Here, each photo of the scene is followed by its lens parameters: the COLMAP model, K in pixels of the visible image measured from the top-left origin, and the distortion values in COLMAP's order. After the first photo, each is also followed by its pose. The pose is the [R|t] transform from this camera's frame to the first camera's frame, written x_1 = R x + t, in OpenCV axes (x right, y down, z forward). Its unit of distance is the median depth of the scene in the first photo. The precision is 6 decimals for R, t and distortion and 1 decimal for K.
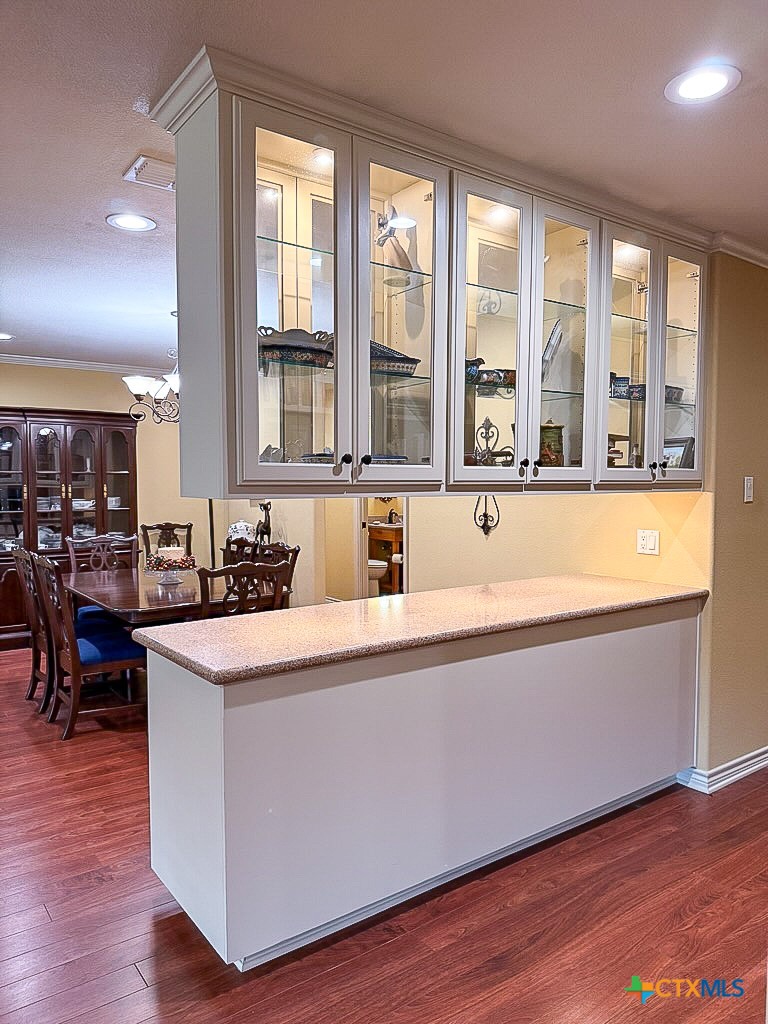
lens RADIAL K [[728.0, 0, 383.5], [0, 728.0, 513.9], [0, 0, 1]] dist [0.047588, -0.050491]
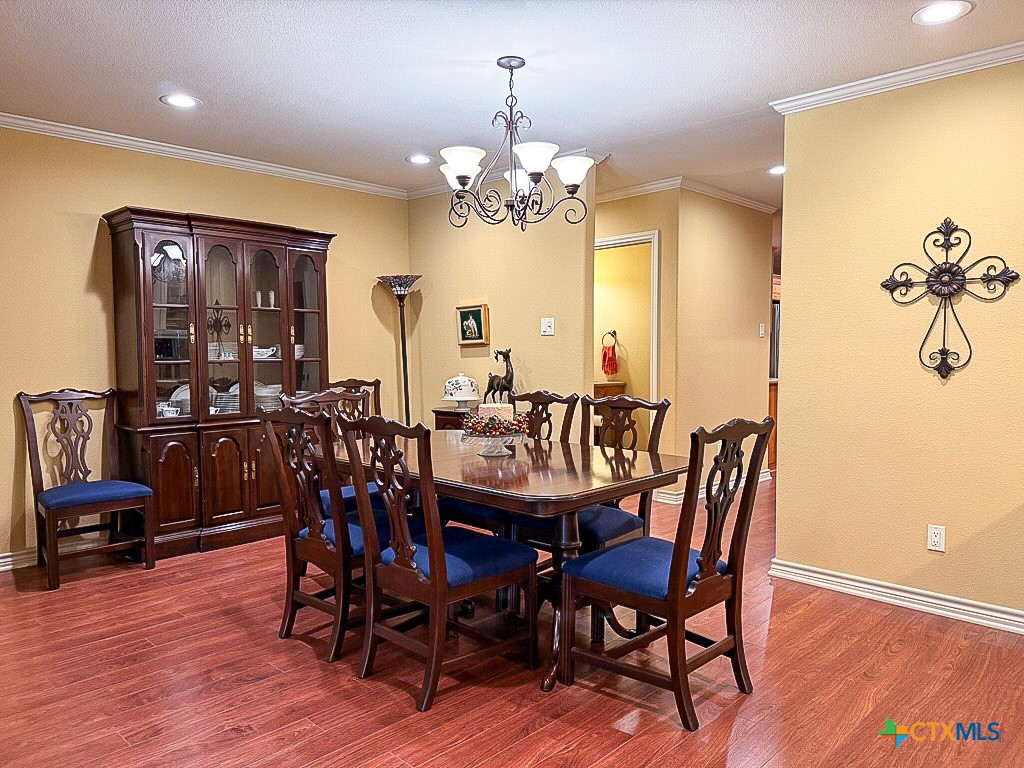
lens RADIAL K [[728.0, 0, 516.5], [0, 728.0, 388.7], [0, 0, 1]] dist [0.047588, -0.050491]
pose [[0.985375, -0.012818, 0.169917, -0.300568], [0.011095, 0.999877, 0.011087, 0.018948], [-0.170038, -0.009040, 0.985396, 0.247079]]
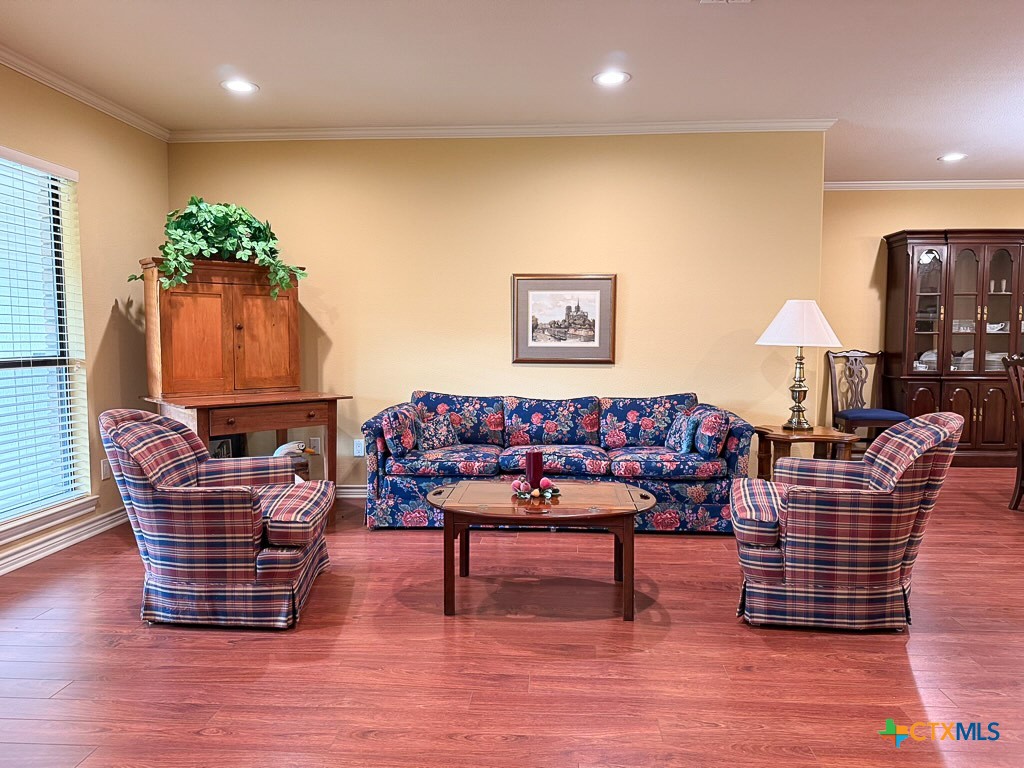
lens RADIAL K [[728.0, 0, 516.2], [0, 728.0, 388.0], [0, 0, 1]] dist [0.047588, -0.050491]
pose [[0.770624, 0.049987, -0.635327, -0.290720], [-0.032666, 0.998707, 0.038956, 0.052789], [0.636452, -0.009267, 0.771260, -0.159803]]
